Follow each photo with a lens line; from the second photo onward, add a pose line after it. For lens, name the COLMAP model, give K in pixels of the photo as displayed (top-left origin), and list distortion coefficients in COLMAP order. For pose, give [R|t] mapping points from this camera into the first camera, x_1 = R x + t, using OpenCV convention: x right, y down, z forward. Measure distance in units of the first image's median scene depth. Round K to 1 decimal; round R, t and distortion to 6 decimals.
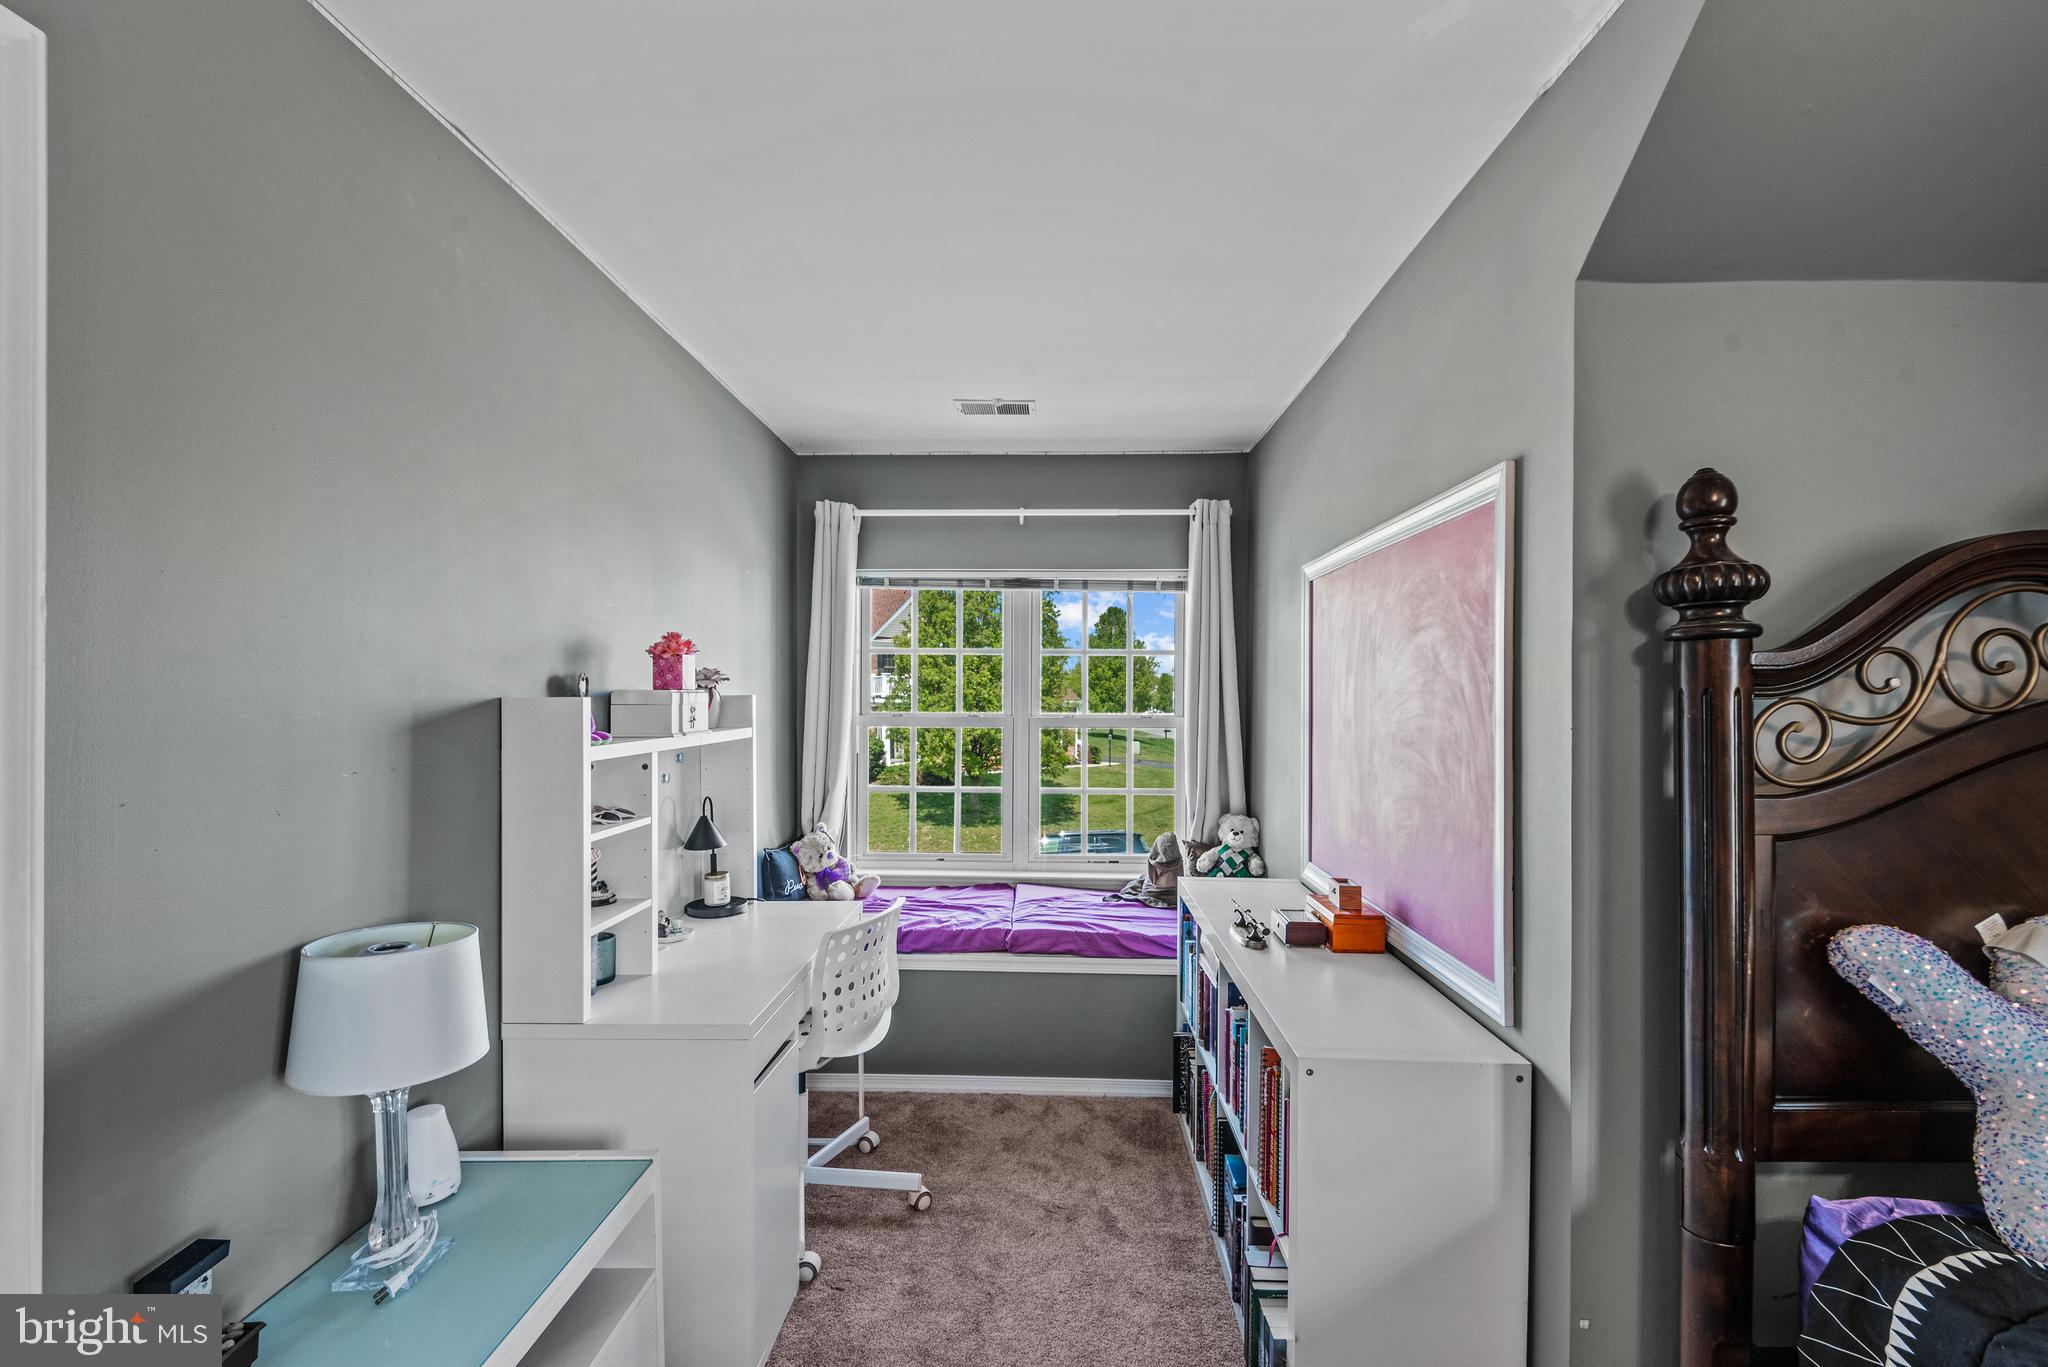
lens RADIAL K [[905.7, 0, 1027.8], [0, 905.7, 696.9], [0, 0, 1]] dist [0.024328, -0.019582]
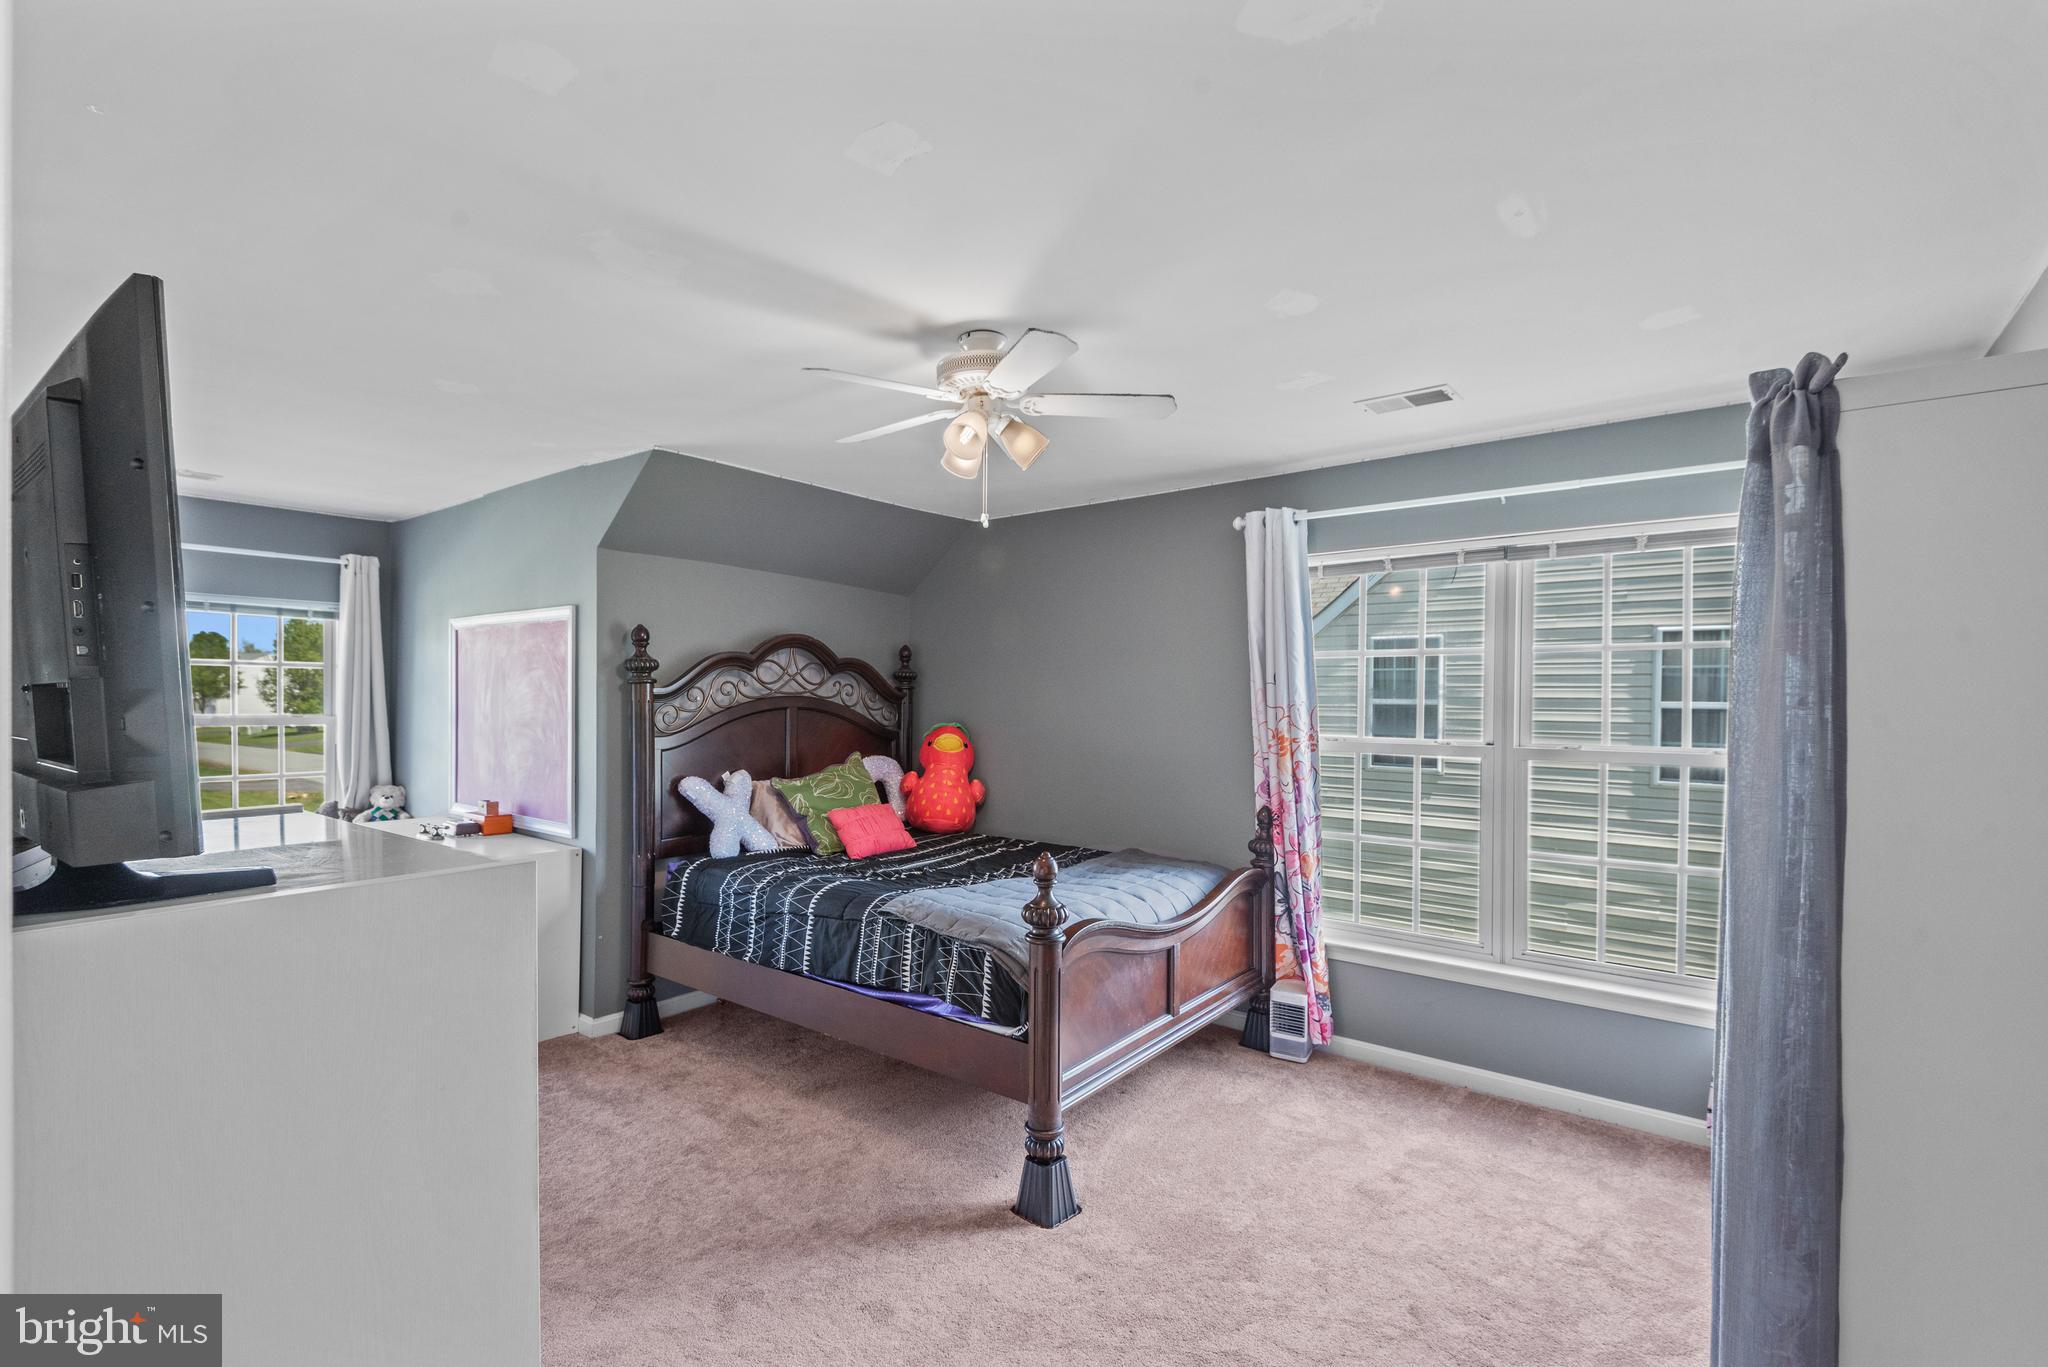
lens RADIAL K [[905.7, 0, 1027.8], [0, 905.7, 696.9], [0, 0, 1]] dist [0.024328, -0.019582]
pose [[0.594052, -0.003303, 0.804420, -0.602956], [-0.000666, 0.999989, 0.004597, -0.024378], [-0.804427, -0.003267, 0.594043, -1.212565]]
